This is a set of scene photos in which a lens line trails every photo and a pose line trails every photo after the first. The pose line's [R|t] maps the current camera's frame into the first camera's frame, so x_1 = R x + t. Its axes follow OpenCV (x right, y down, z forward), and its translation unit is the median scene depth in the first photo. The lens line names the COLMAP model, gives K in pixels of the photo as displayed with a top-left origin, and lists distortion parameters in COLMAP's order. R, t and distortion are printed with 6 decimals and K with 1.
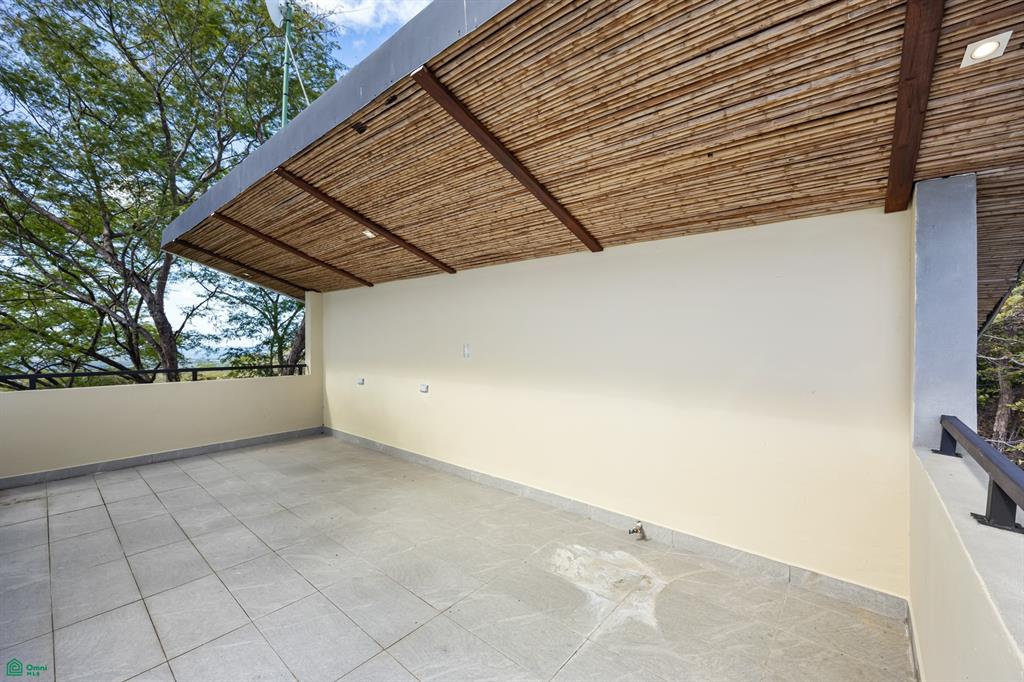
lens RADIAL K [[412.0, 0, 508.2], [0, 412.0, 344.4], [0, 0, 1]] dist [0.000824, 0.000012]
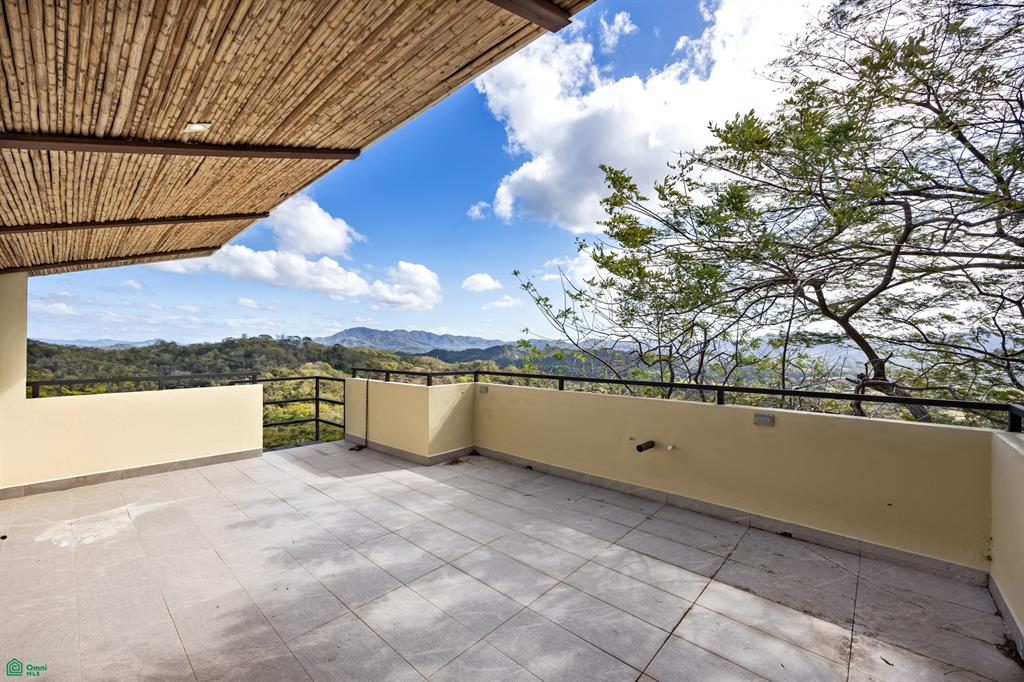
lens RADIAL K [[412.0, 0, 508.2], [0, 412.0, 344.4], [0, 0, 1]] dist [0.000824, 0.000012]
pose [[-0.999603, 0.000379, 0.028176, -1.064210], [0.000427, 0.999998, 0.001711, -0.018067], [-0.028175, 0.001722, -0.999602, 2.176970]]
